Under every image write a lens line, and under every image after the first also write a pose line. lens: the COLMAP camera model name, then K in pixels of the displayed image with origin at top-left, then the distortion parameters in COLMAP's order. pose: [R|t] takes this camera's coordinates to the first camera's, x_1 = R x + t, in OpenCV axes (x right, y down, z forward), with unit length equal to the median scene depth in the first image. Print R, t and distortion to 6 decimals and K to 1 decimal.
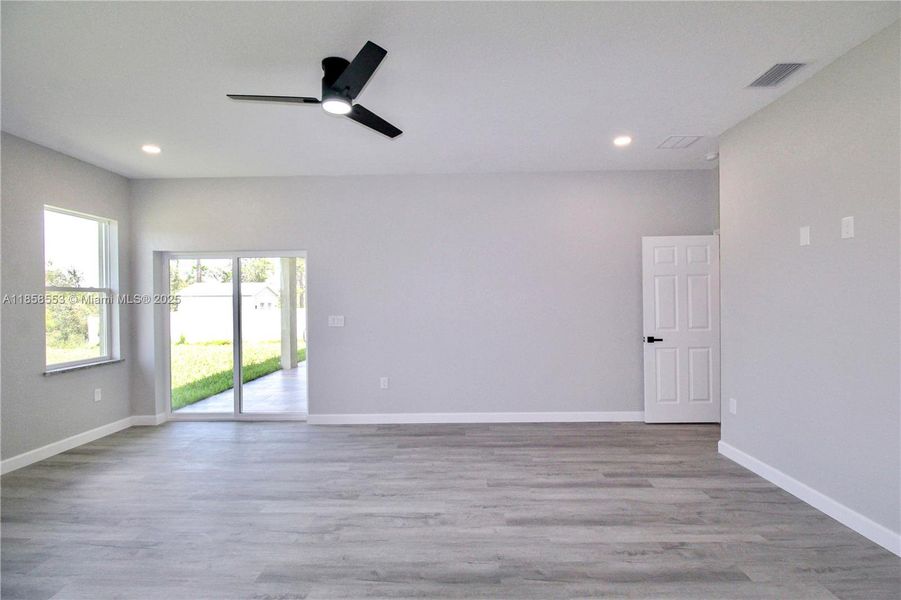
lens RADIAL K [[462.5, 0, 444.9], [0, 462.5, 302.4], [0, 0, 1]] dist [-0.011331, -0.004684]
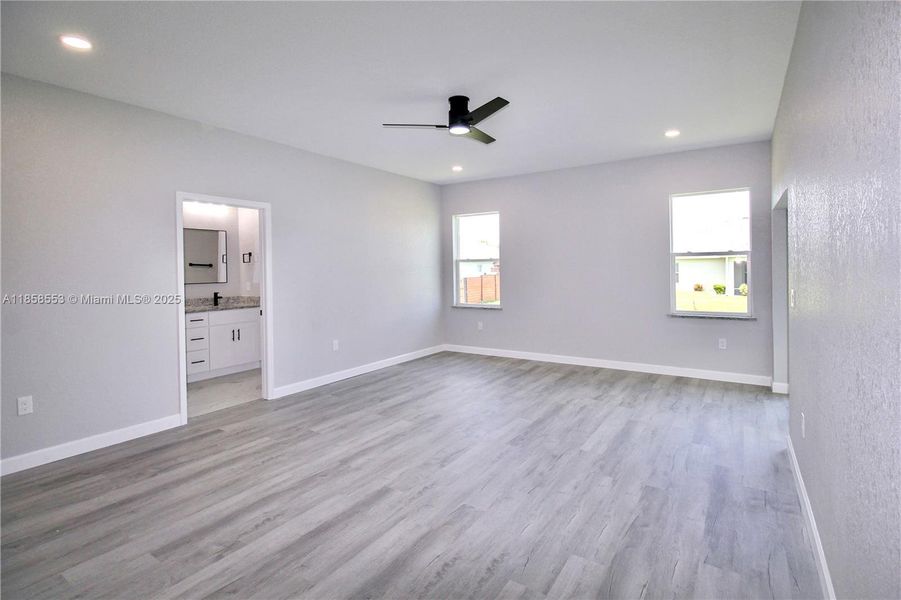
lens RADIAL K [[414.3, 0, 438.2], [0, 414.3, 266.2], [0, 0, 1]] dist [-0.015342, -0.003152]
pose [[-0.550801, 0.017735, -0.834448, 0.748297], [0.016376, 0.999811, 0.010441, -0.023650], [0.834476, -0.007914, -0.550988, 1.438071]]
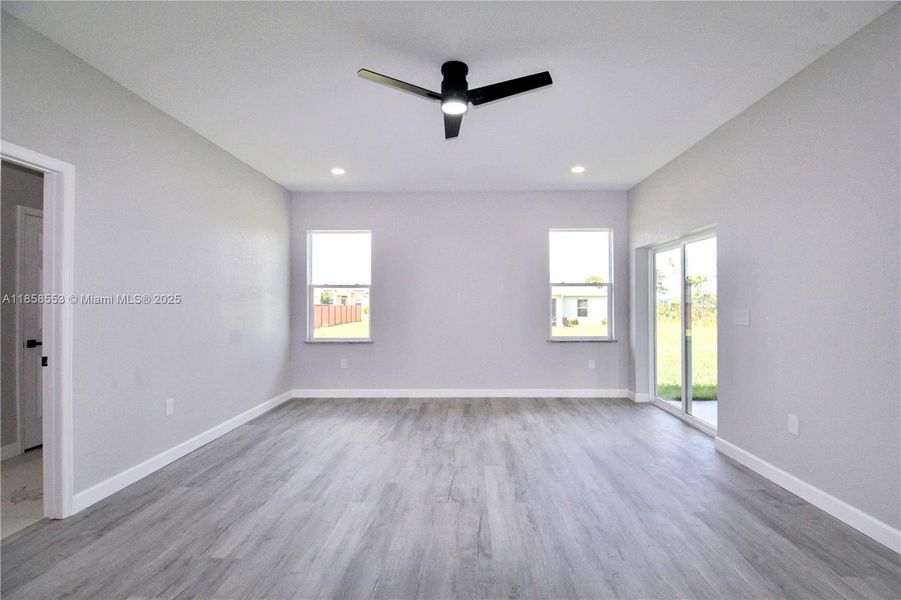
lens RADIAL K [[414.3, 0, 443.4], [0, 414.3, 296.3], [0, 0, 1]] dist [-0.015342, -0.003152]
pose [[-0.016684, -0.001144, -0.999860, 0.642530], [-0.006208, 0.999980, -0.001041, 0.017278], [0.999842, 0.006190, -0.016690, 0.873781]]
